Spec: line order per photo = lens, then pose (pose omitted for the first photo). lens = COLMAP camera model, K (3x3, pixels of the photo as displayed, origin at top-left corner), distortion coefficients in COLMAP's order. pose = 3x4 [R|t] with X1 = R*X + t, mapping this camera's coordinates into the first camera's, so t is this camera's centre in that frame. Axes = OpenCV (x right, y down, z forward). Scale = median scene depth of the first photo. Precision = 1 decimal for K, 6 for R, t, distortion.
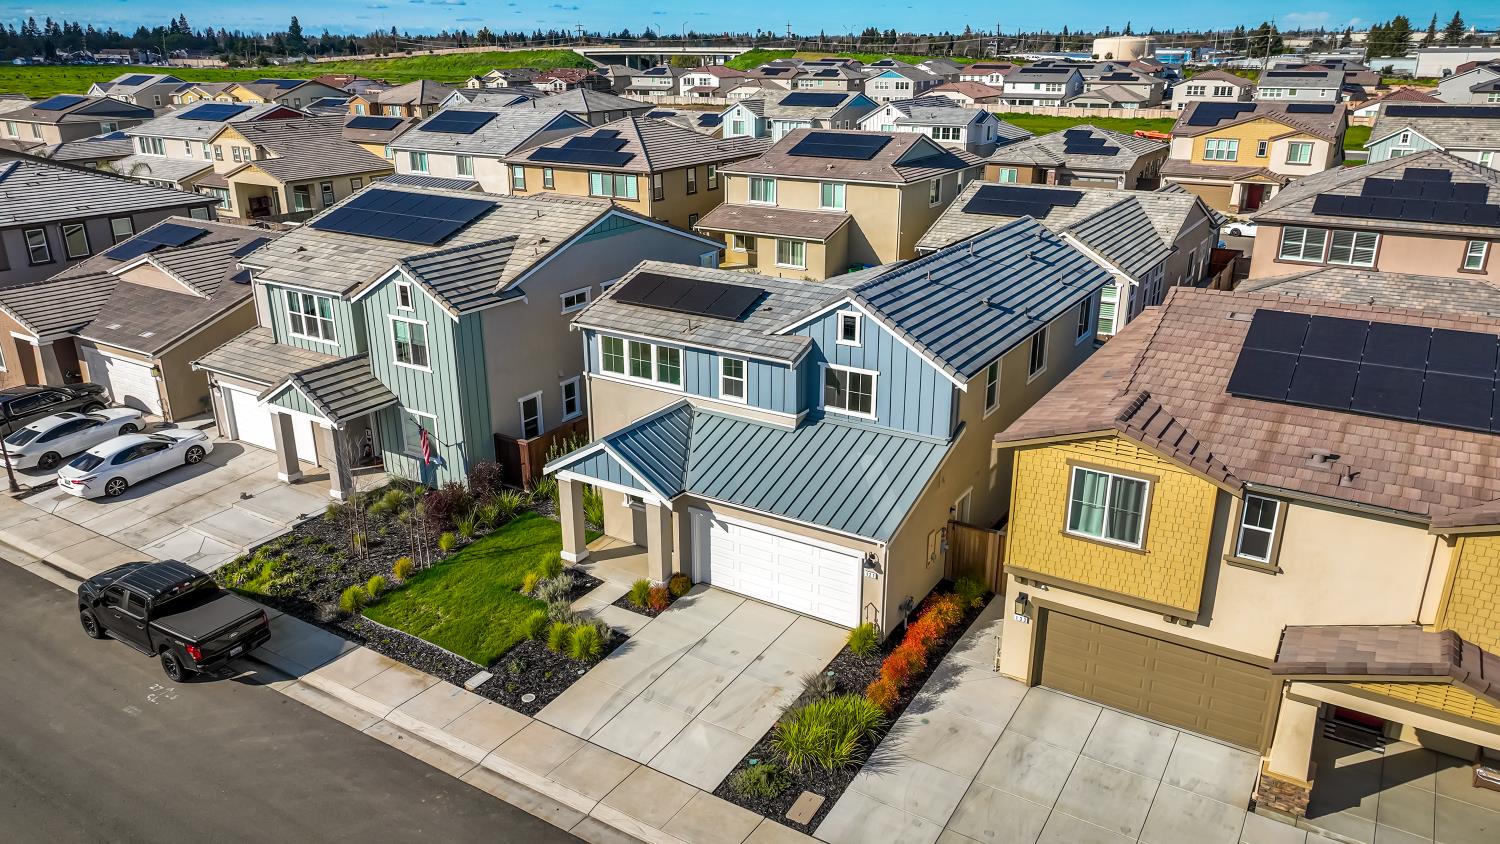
lens RADIAL K [[1057.2, 0, 750.0], [0, 1057.2, 422.0], [0, 0, 1]] dist [0.008201, 0.007088]
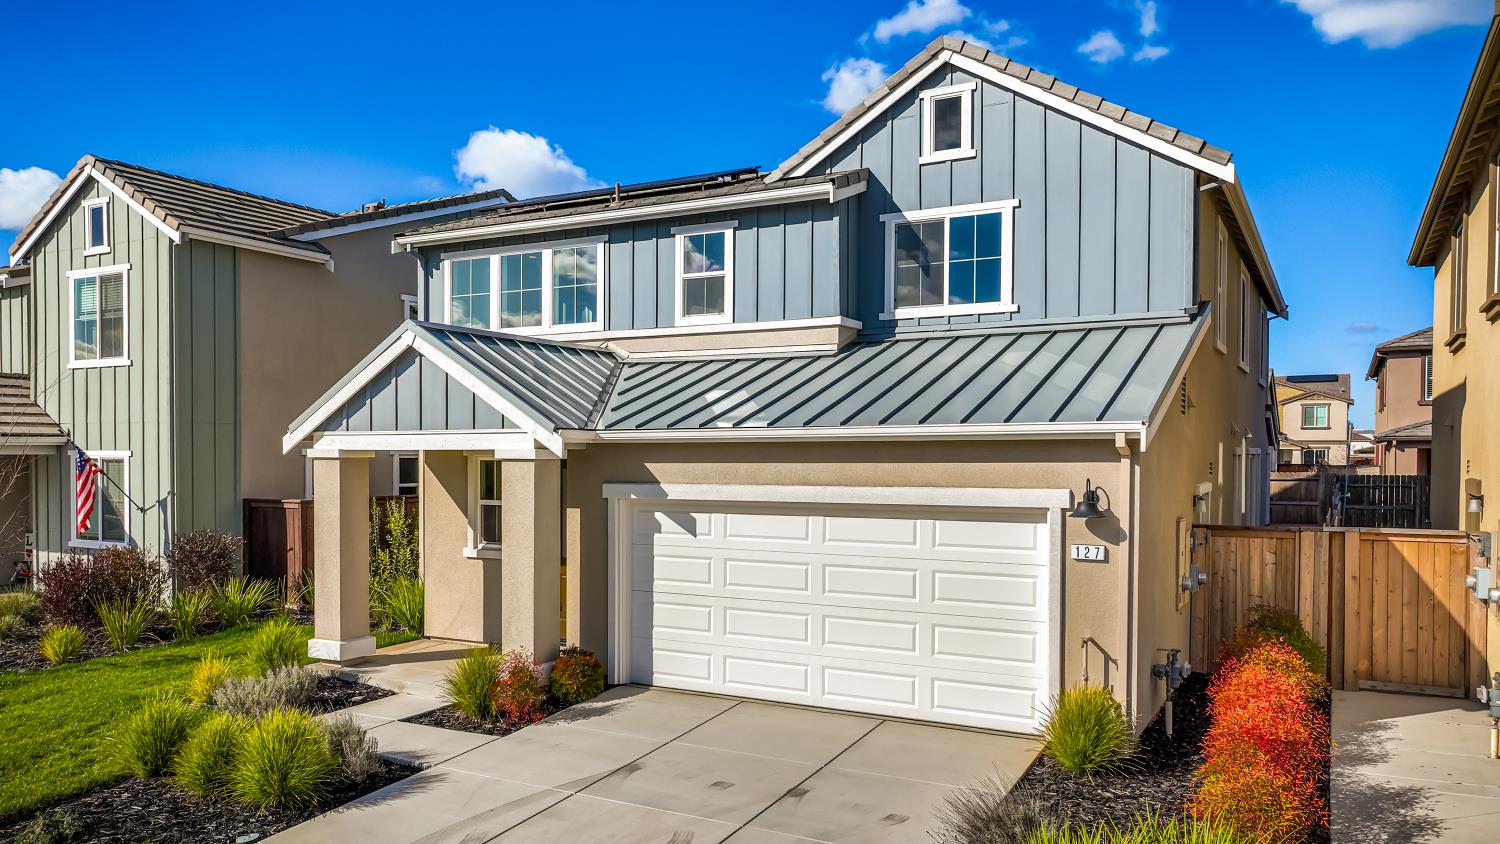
lens RADIAL K [[1067.9, 0, 750.6], [0, 1067.9, 465.9], [0, 0, 1]] dist [0.005546, -0.000888]
pose [[0.998400, 0.001108, 0.056529, -0.023251], [0.017266, 0.946072, -0.323495, 0.213190], [-0.053839, 0.323953, 0.944540, 0.582050]]
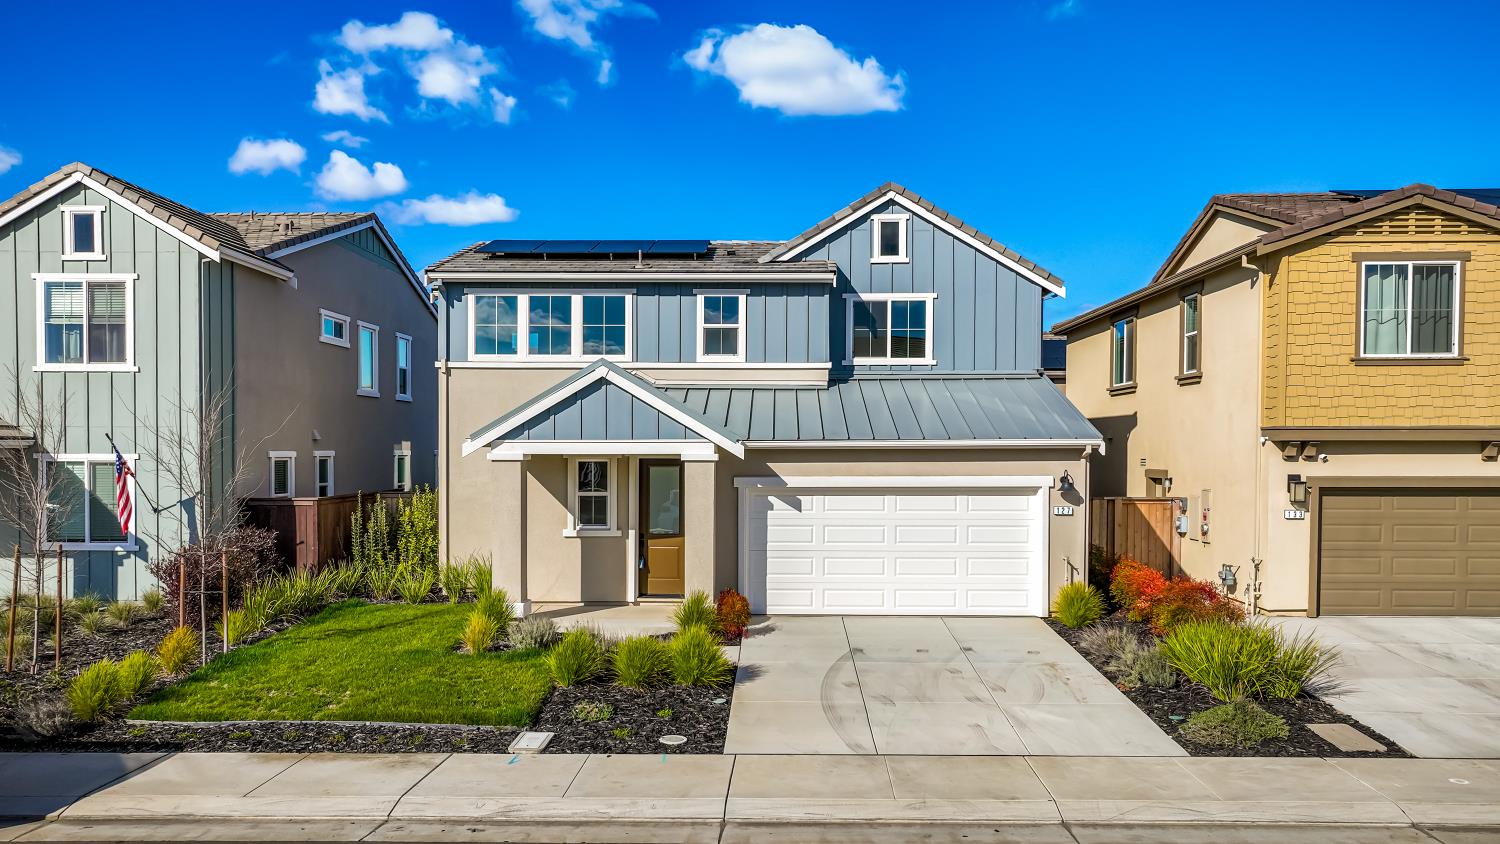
lens RADIAL K [[1067.9, 0, 750.6], [0, 1067.9, 465.9], [0, 0, 1]] dist [0.005546, -0.000888]
pose [[0.858576, -0.005756, 0.512653, -0.367256], [0.171028, 0.945874, -0.275812, 0.246121], [-0.483318, 0.324484, 0.813089, 0.483166]]
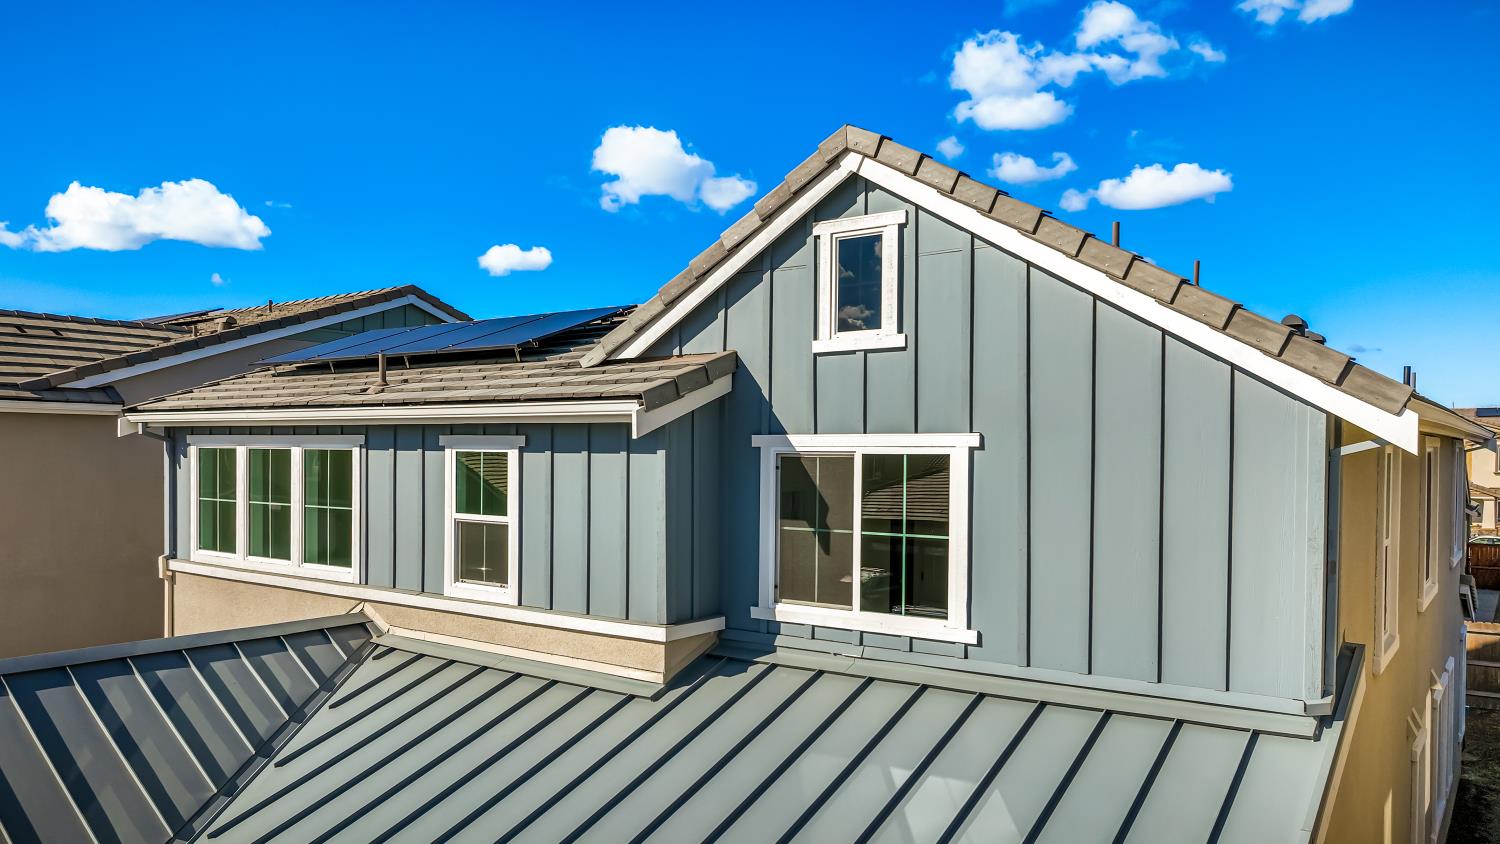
lens RADIAL K [[1067.9, 0, 750.6], [0, 1067.9, 465.9], [0, 0, 1]] dist [0.005546, -0.000888]
pose [[0.997560, 0.007767, -0.069378, 0.084738], [-0.029756, 0.946303, -0.321909, 0.041229], [0.063153, 0.323188, 0.944225, 0.745620]]
